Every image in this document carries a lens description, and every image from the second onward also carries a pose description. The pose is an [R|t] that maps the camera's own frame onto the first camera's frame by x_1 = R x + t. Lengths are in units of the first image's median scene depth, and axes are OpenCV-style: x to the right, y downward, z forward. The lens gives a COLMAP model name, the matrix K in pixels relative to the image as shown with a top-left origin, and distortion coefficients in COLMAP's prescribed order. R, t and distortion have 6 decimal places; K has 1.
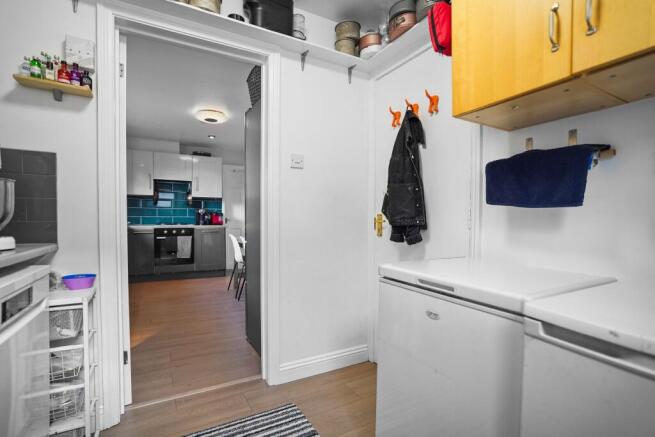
lens RADIAL K [[312.2, 0, 327.5], [0, 312.2, 218.5], [0, 0, 1]] dist [-0.039952, 0.021311]
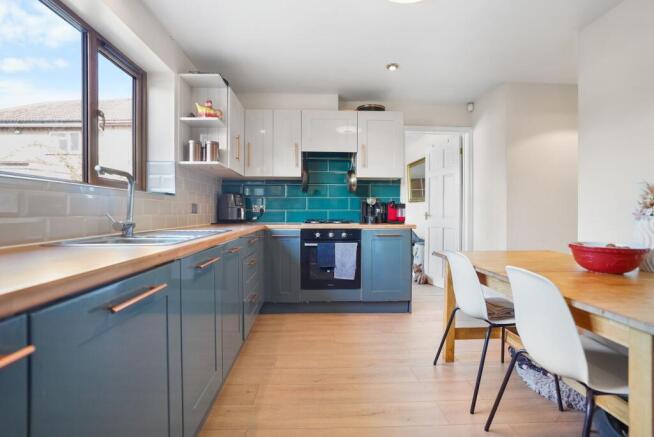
lens RADIAL K [[313.4, 0, 329.3], [0, 313.4, 216.6], [0, 0, 1]] dist [-0.038686, 0.022494]
pose [[0.895559, 0.006978, -0.444889, -0.229794], [-0.000068, 0.999879, 0.015545, -0.002819], [0.444943, -0.013891, 0.895451, 0.460396]]
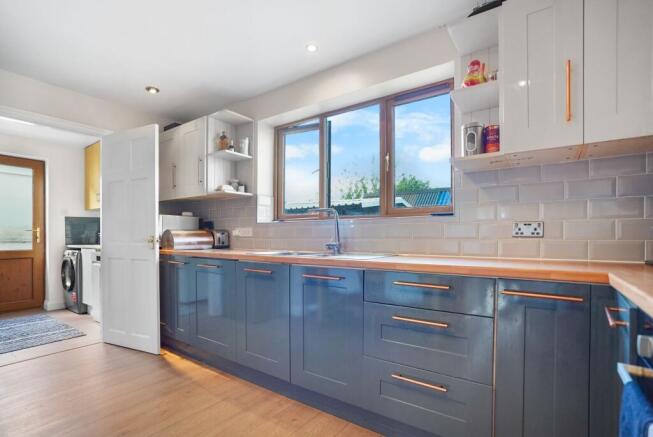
lens RADIAL K [[320.0, 0, 325.1], [0, 320.0, 239.6], [0, 0, 1]] dist [-0.017805, 0.000815]
pose [[-0.899471, 0.006101, -0.436938, -0.347884], [0.003546, 0.999972, 0.006663, -0.000445], [0.436966, 0.004444, -0.899467, 1.076625]]
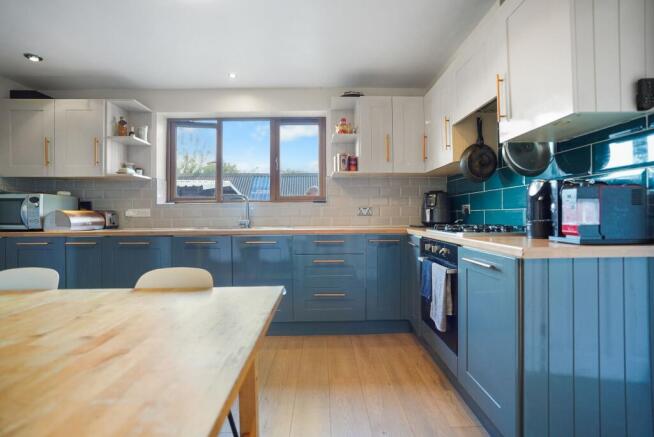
lens RADIAL K [[313.4, 0, 329.3], [0, 313.4, 216.6], [0, 0, 1]] dist [-0.038686, 0.022494]
pose [[-0.460312, 0.009045, -0.887711, -0.091369], [0.012671, 0.999913, 0.003618, -0.000312], [0.887667, -0.009583, -0.460387, 1.094157]]
